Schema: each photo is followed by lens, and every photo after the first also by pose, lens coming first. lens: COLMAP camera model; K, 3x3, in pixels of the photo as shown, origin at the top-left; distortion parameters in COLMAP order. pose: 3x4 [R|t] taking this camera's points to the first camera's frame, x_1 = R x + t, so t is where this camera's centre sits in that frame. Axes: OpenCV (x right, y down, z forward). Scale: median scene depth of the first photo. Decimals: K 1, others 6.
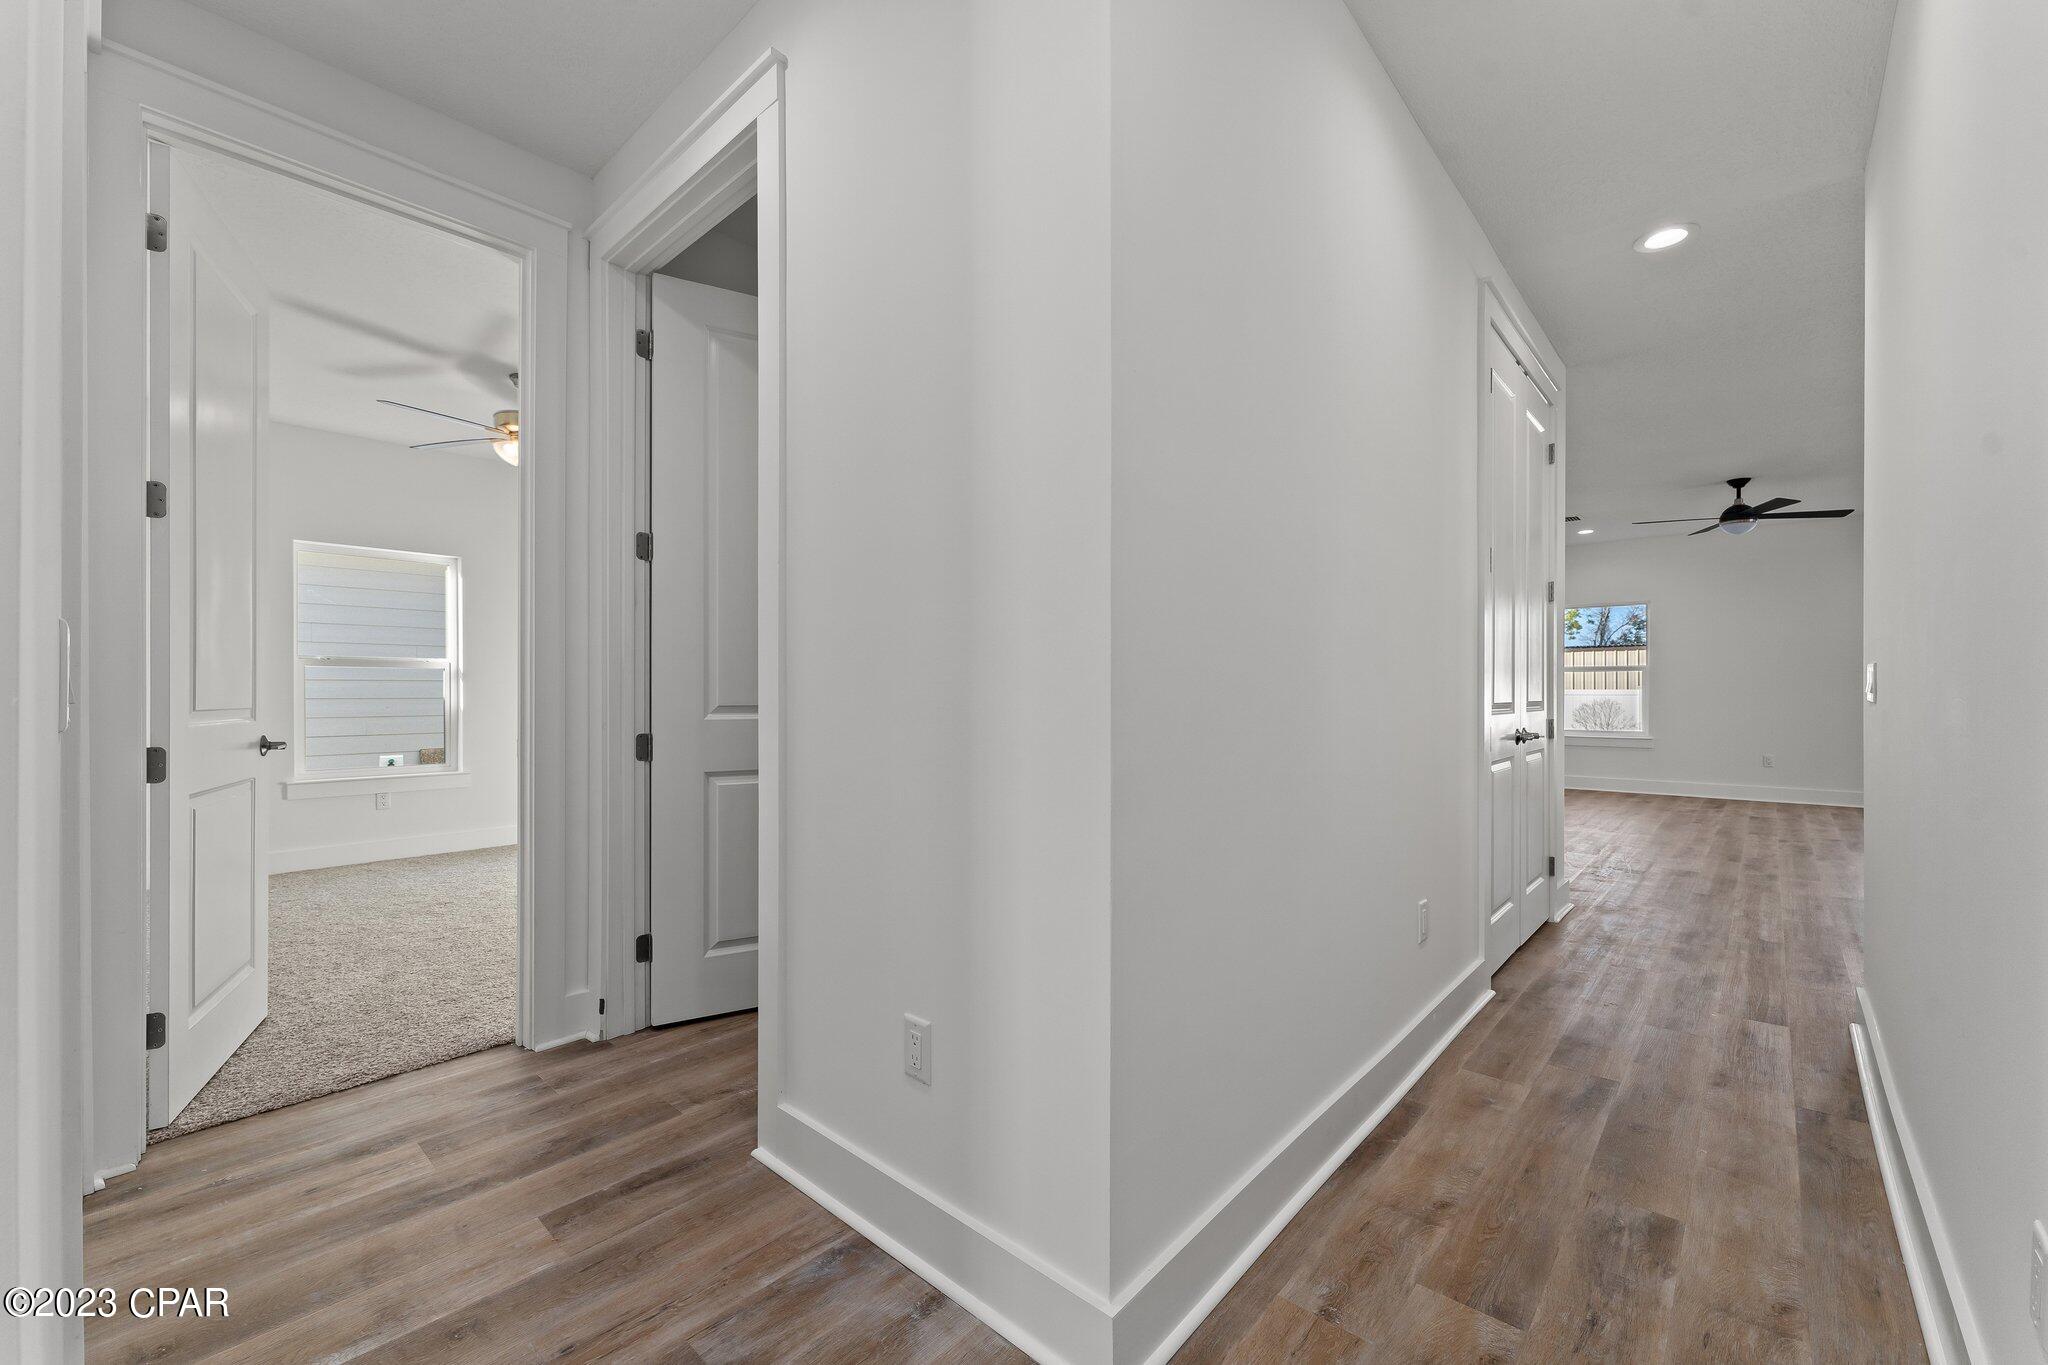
lens RADIAL K [[835.0, 0, 1019.0], [0, 835.0, 692.6], [0, 0, 1]] dist [0.005778, -0.000074]
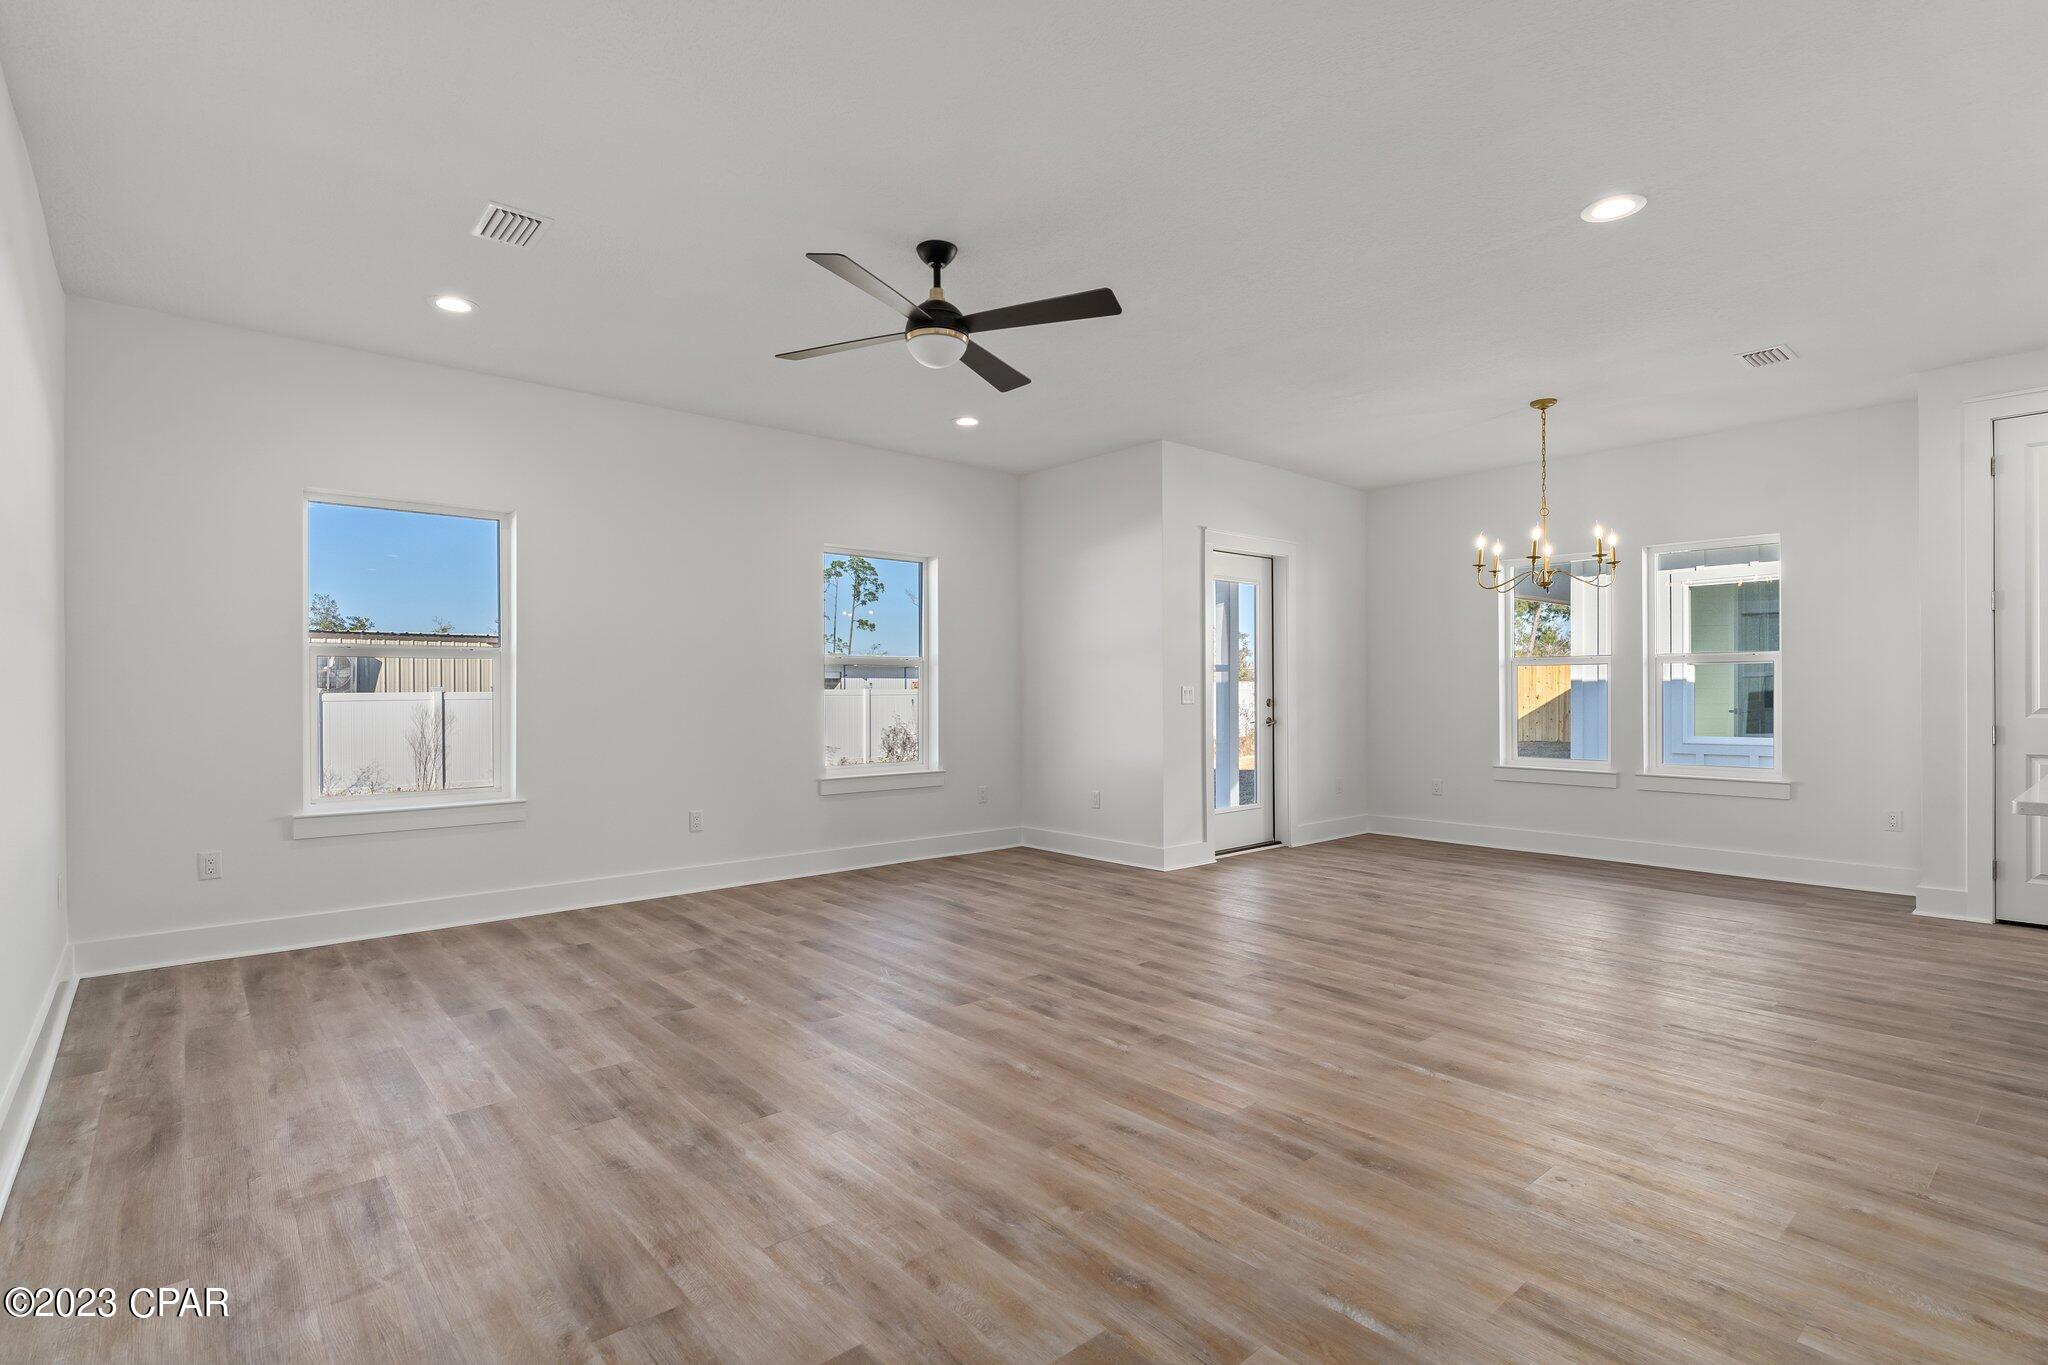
lens RADIAL K [[977.3, 0, 1012.5], [0, 977.3, 695.4], [0, 0, 1]] dist [-0.001819, -0.000513]
pose [[0.129012, -0.005442, 0.991628, 0.549116], [0.004892, 0.999976, 0.004851, -0.015445], [-0.991631, 0.004225, 0.129036, 1.495163]]
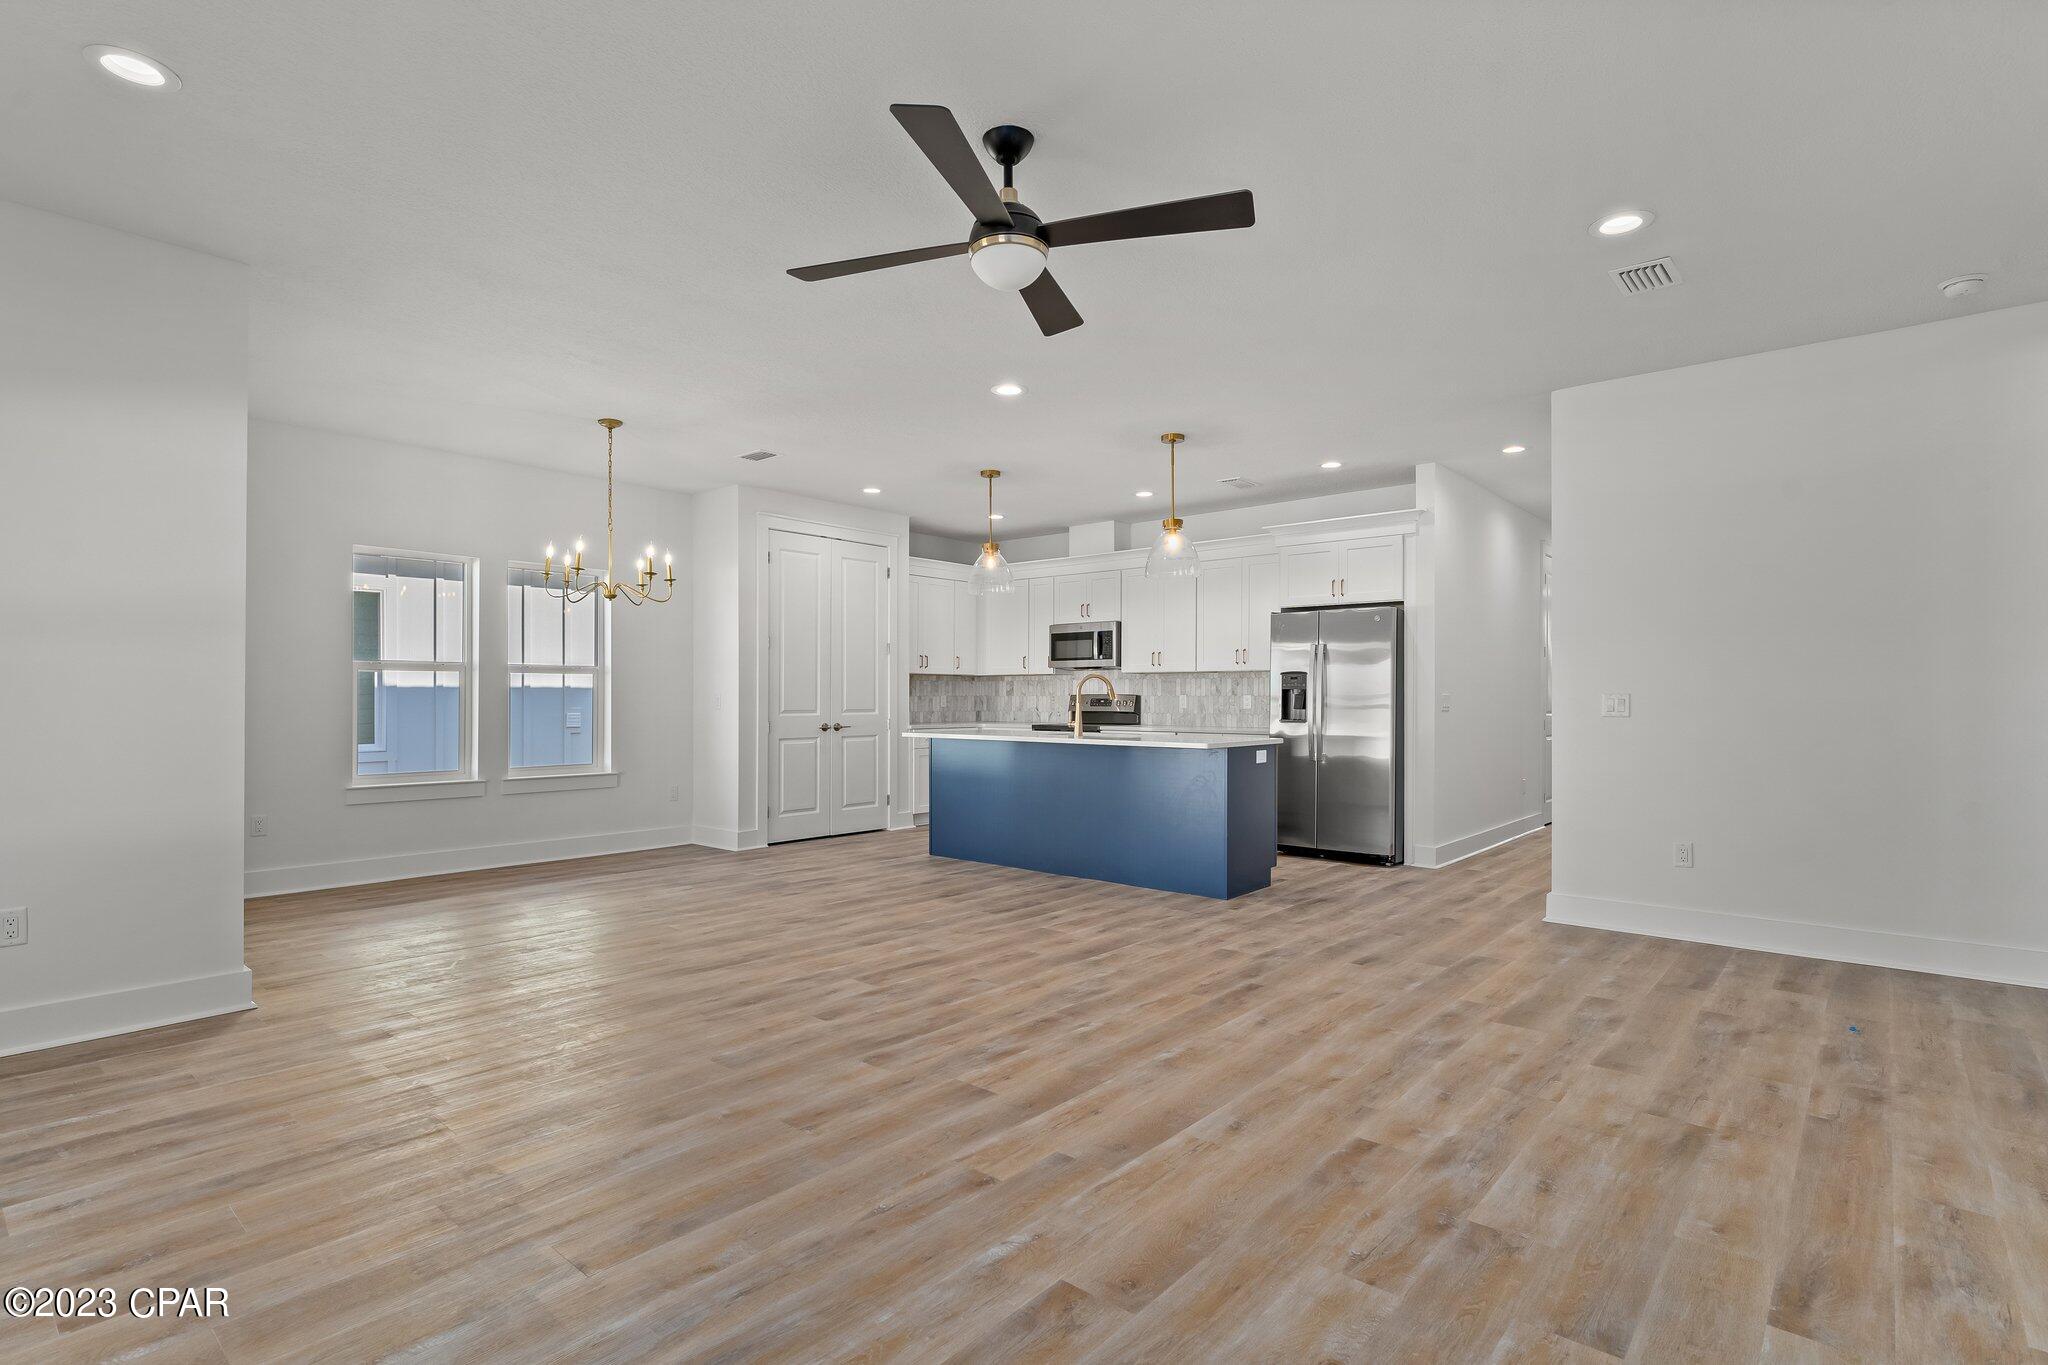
lens RADIAL K [[994.0, 0, 1027.7], [0, 994.0, 691.5], [0, 0, 1]] dist [-0.000180, -0.000238]
pose [[-0.999765, -0.003085, -0.021450, 1.442715], [-0.002992, 0.999986, -0.004385, -0.017310], [0.021464, -0.004320, -0.999760, 2.409933]]
